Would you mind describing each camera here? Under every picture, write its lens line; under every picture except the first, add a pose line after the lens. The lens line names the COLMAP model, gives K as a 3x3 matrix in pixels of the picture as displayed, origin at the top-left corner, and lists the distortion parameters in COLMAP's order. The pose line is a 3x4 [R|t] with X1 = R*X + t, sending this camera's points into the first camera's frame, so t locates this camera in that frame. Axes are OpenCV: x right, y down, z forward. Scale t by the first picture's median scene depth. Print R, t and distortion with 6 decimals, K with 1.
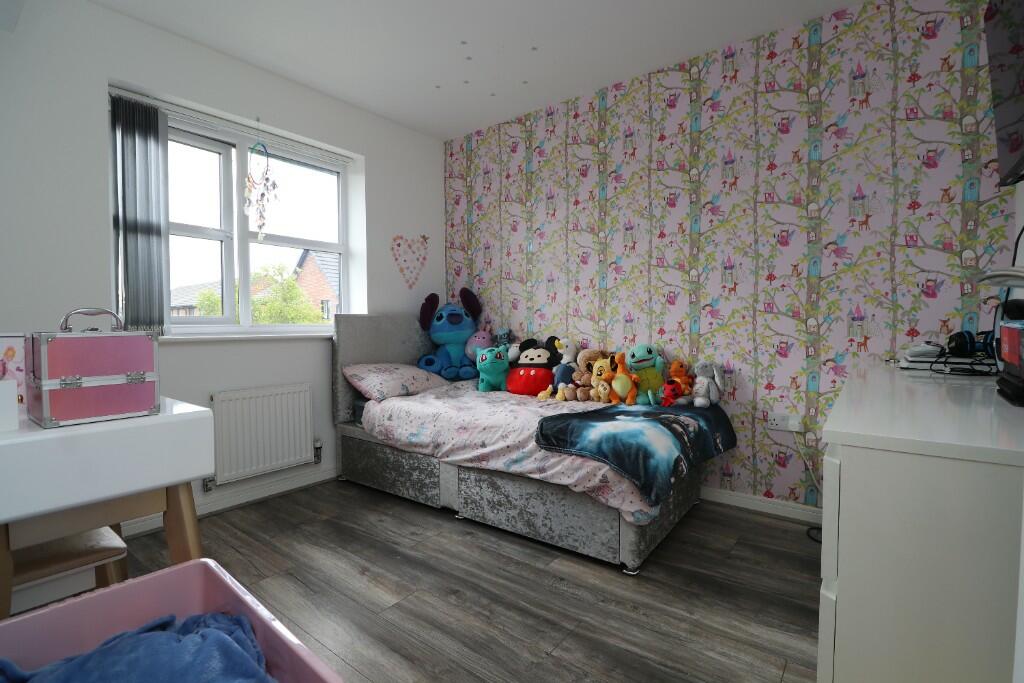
lens RADIAL K [[472.6, 0, 511.2], [0, 472.6, 333.8], [0, 0, 1]] dist [0.001722, -0.012825]
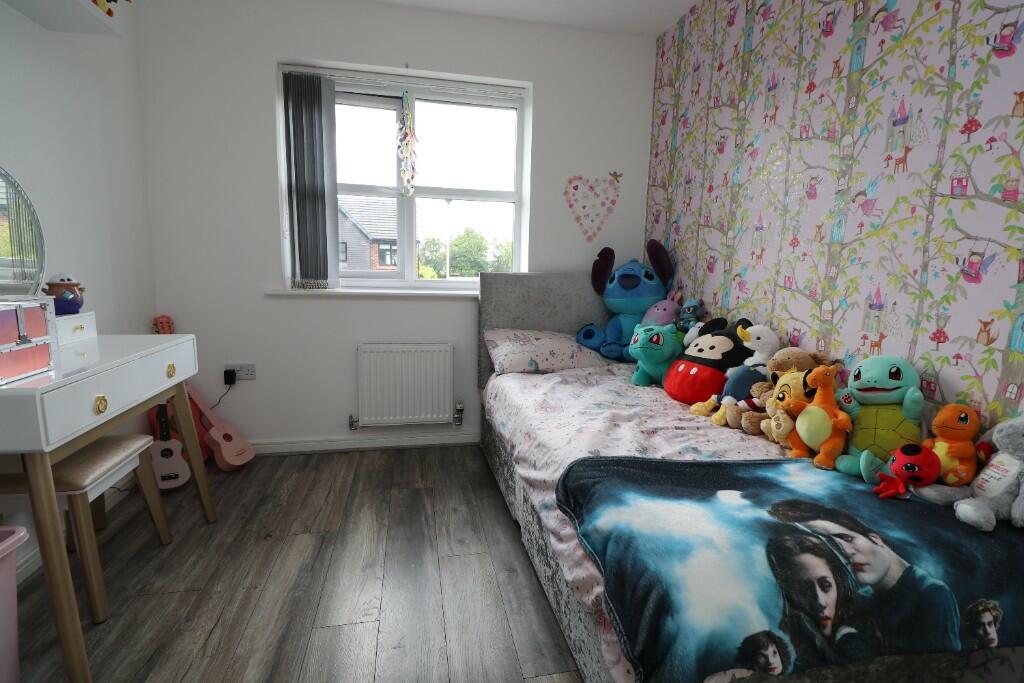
lens RADIAL K [[472.6, 0, 511.2], [0, 472.6, 333.8], [0, 0, 1]] dist [0.001722, -0.012825]
pose [[0.759974, 0.119894, -0.638800, 0.268901], [-0.044954, 0.990181, 0.132362, -0.046520], [0.648398, -0.071875, 0.757901, 0.332475]]
